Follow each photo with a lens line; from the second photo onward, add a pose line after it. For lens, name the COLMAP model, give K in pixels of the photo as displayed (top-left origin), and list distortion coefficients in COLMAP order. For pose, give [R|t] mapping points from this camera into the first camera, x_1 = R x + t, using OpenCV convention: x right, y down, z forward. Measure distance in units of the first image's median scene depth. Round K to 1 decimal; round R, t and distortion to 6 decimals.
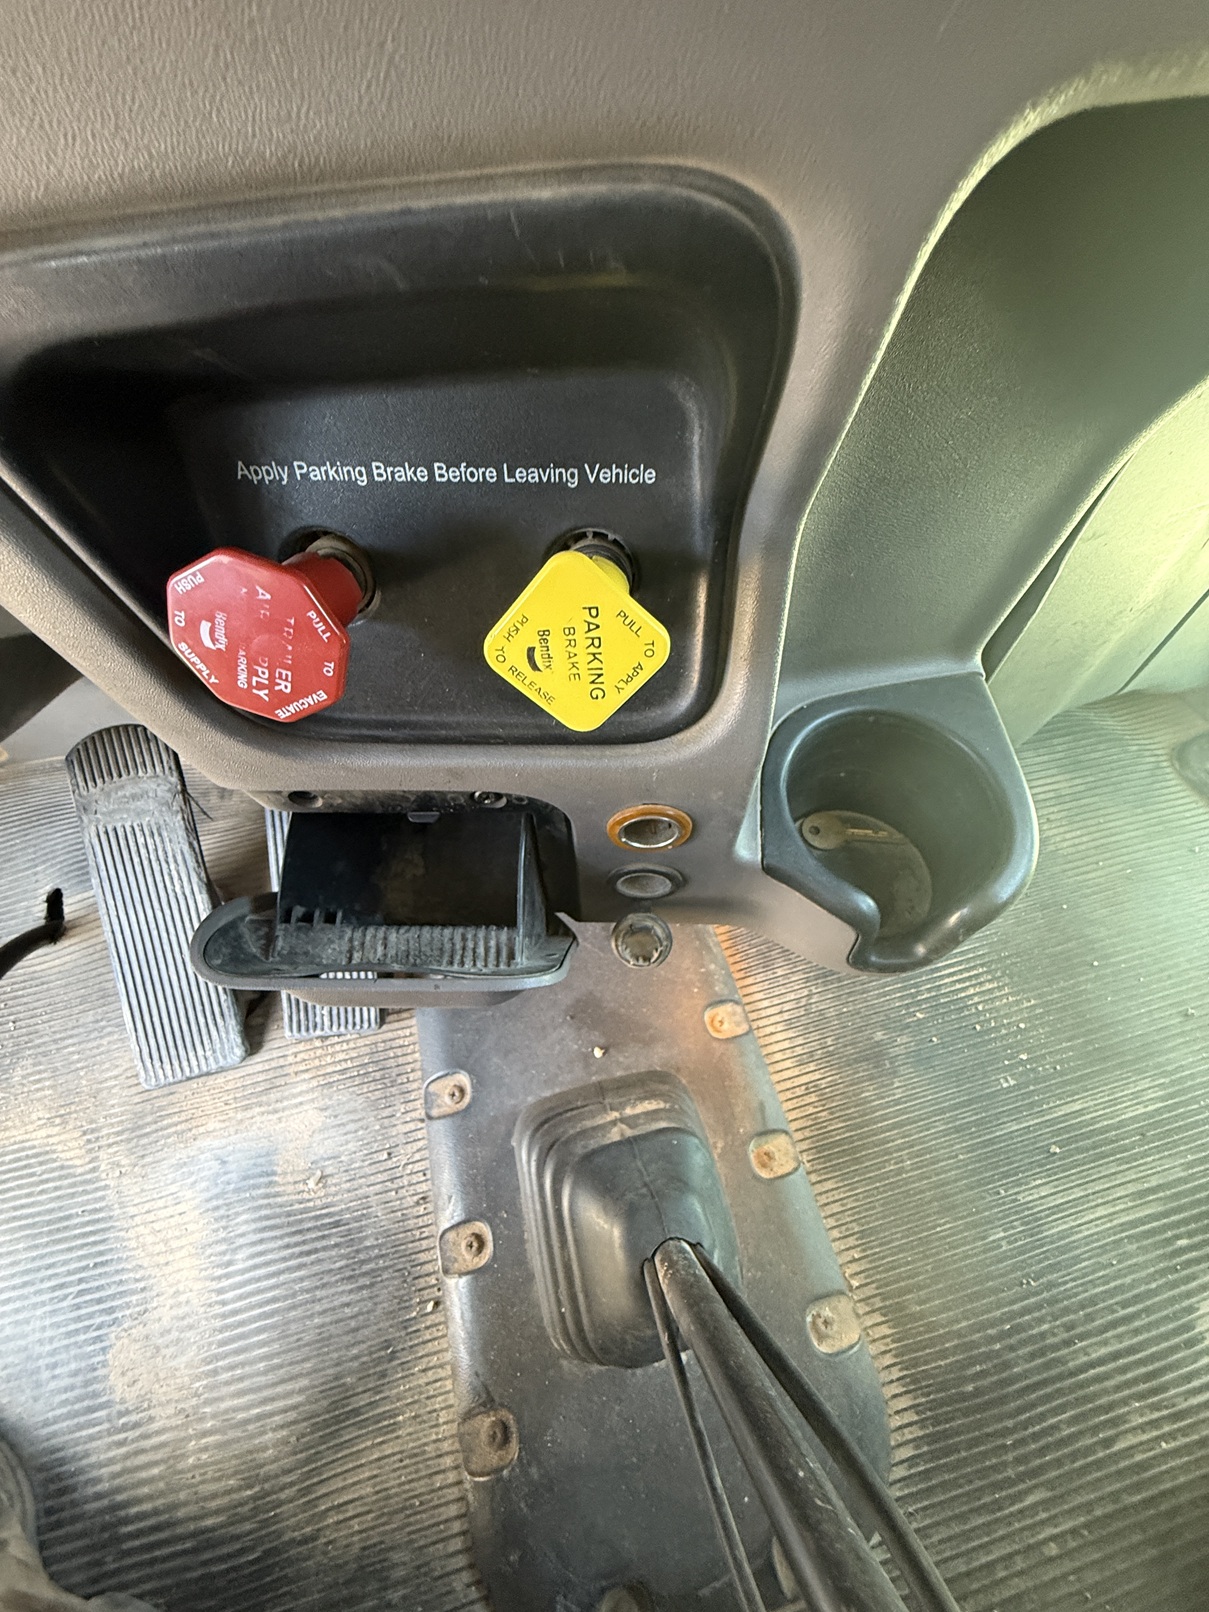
lens RADIAL K [[637.4, 0, 604.5], [0, 637.4, 806.0], [0, 0, 1]] dist [-0.004983, 0.000886]
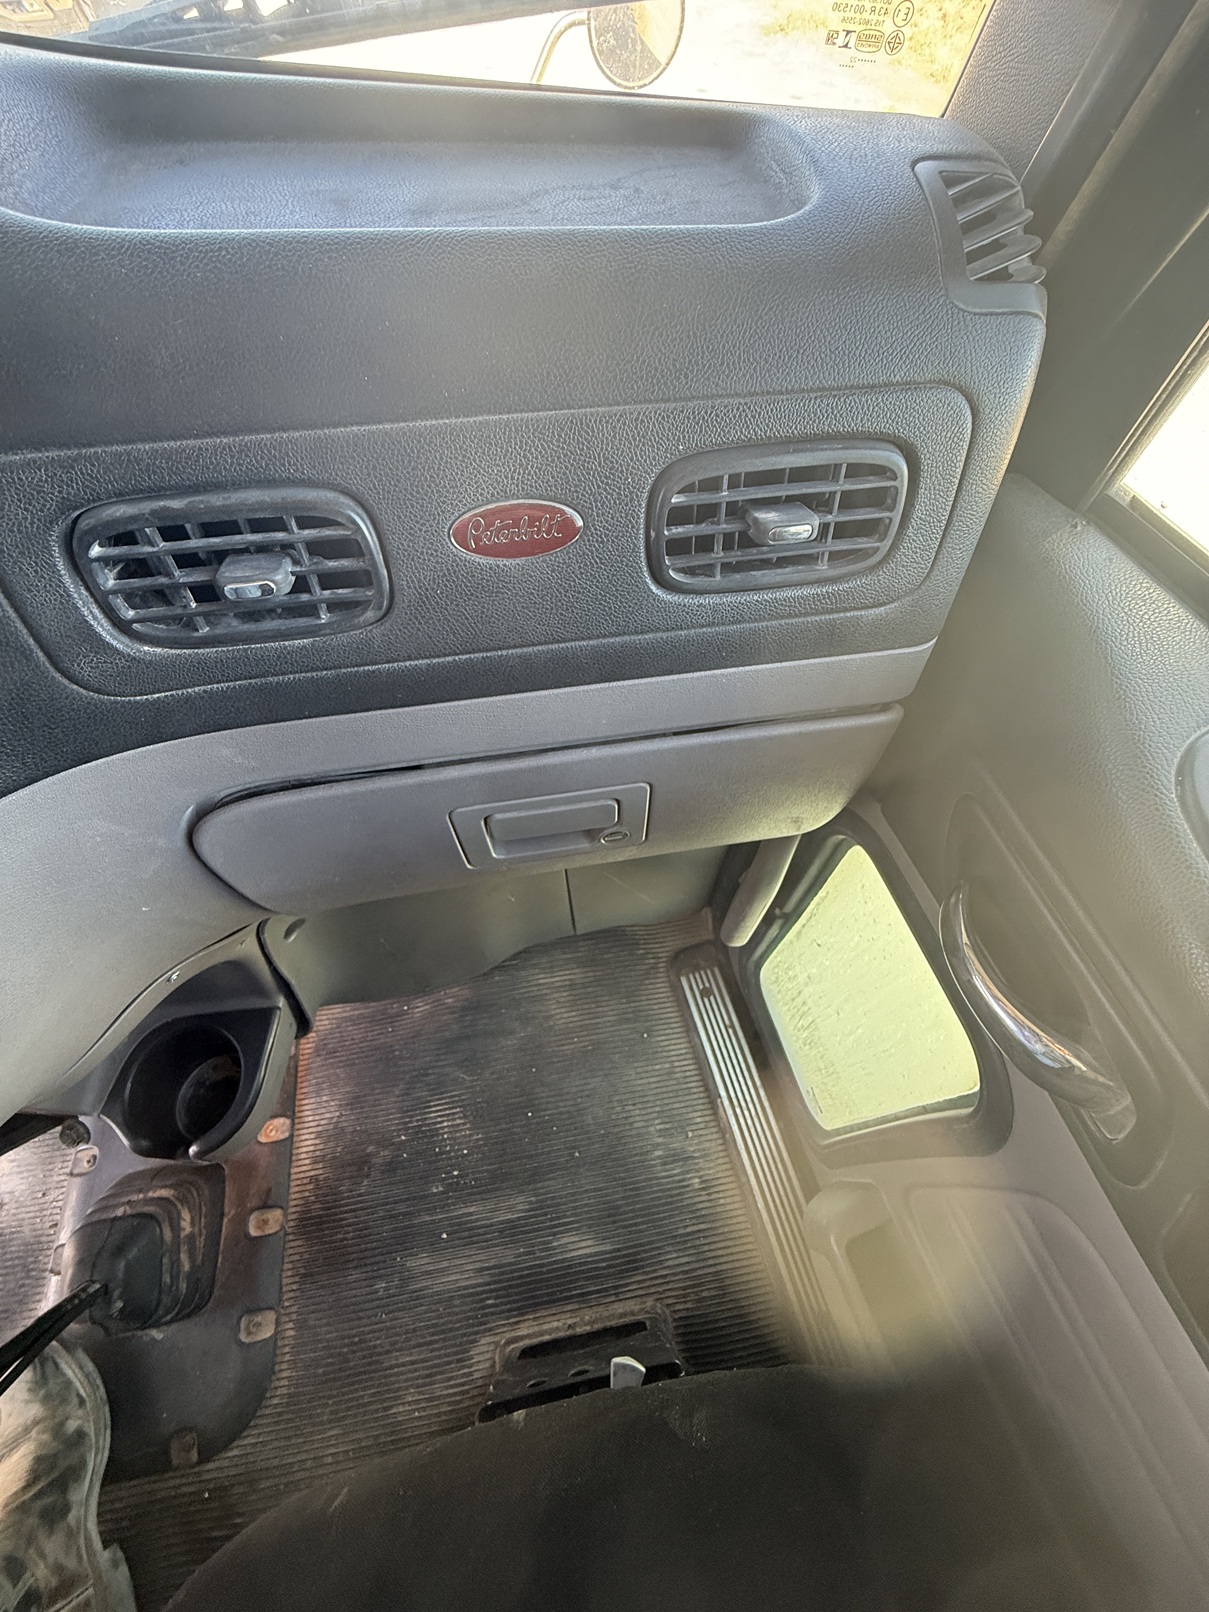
lens RADIAL K [[637.4, 0, 604.5], [0, 637.4, 806.0], [0, 0, 1]] dist [-0.004983, 0.000886]
pose [[0.995567, 0.092685, -0.015995, 1.003294], [-0.091765, 0.994477, 0.050939, -0.640763], [0.020628, -0.049245, 0.998574, -0.529907]]
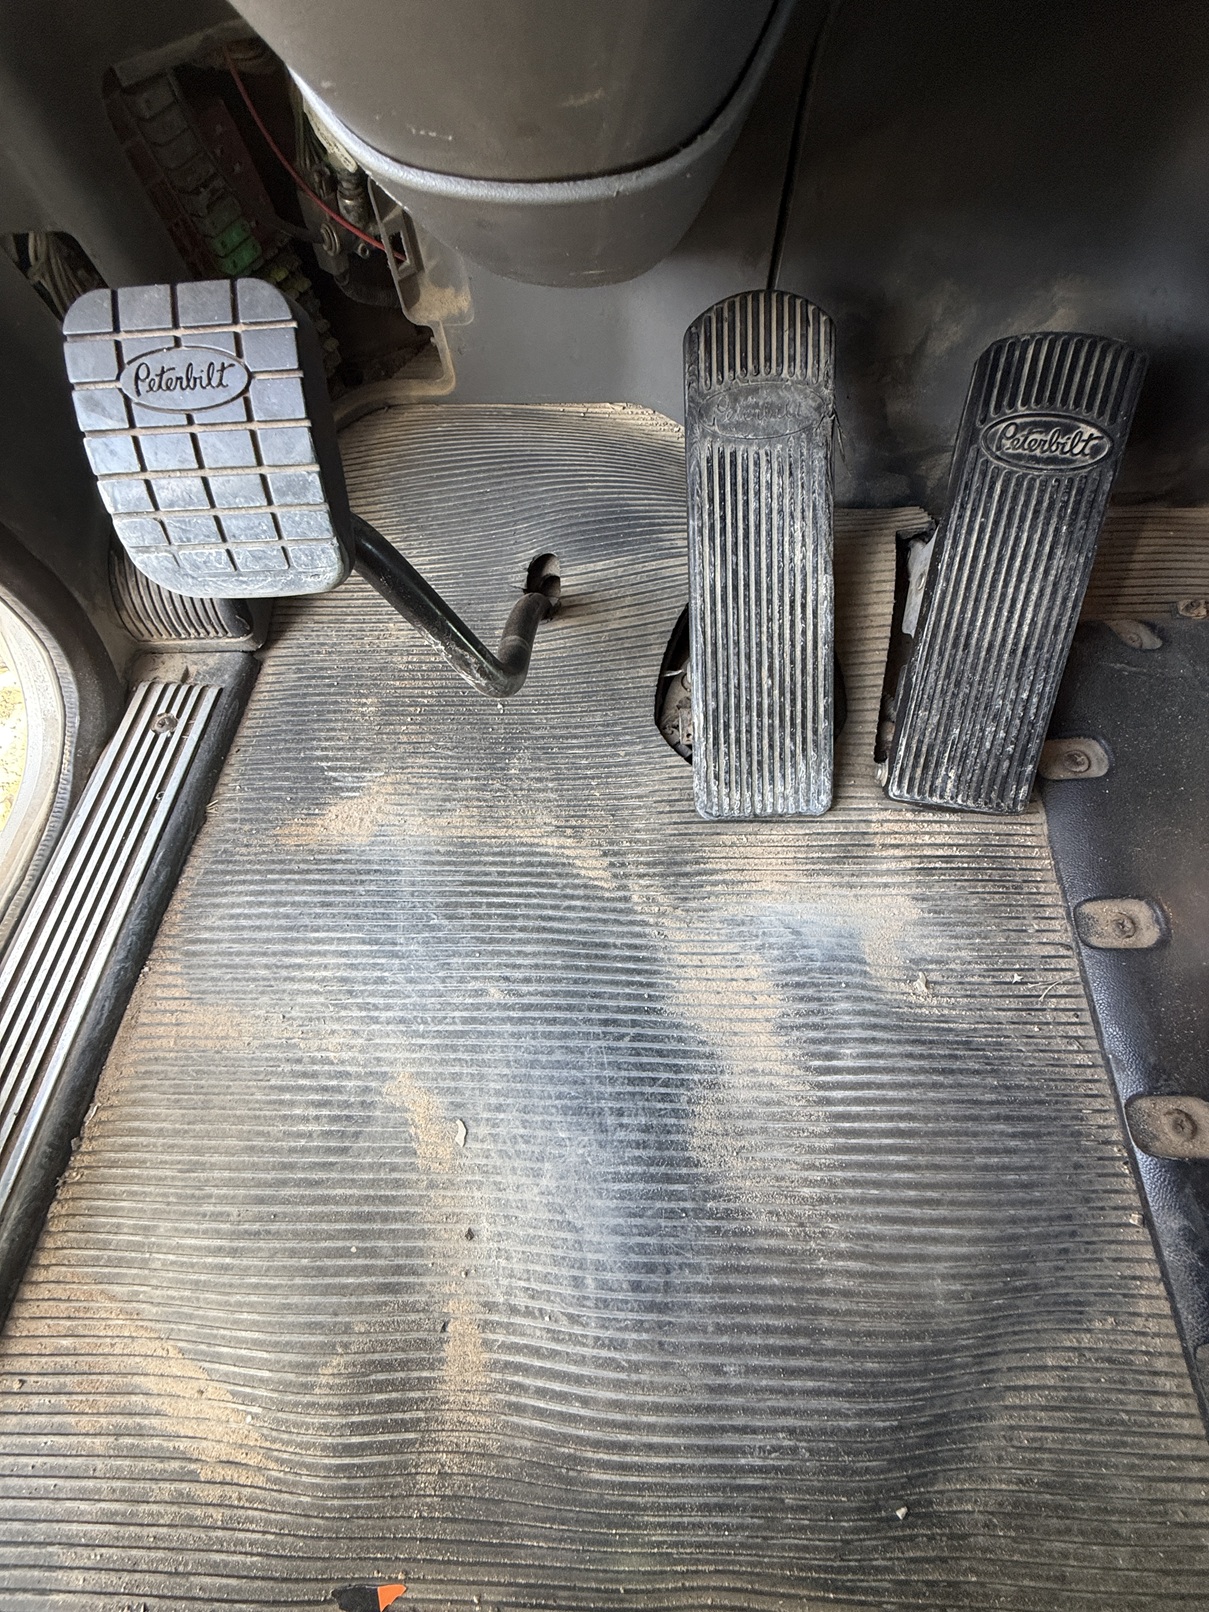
lens RADIAL K [[637.4, 0, 604.5], [0, 637.4, 806.0], [0, 0, 1]] dist [-0.004983, 0.000886]
pose [[0.966780, 0.229843, -0.111841, -0.754217], [-0.205929, 0.959568, 0.191893, 0.310007], [0.151424, -0.162487, 0.975022, 0.239344]]
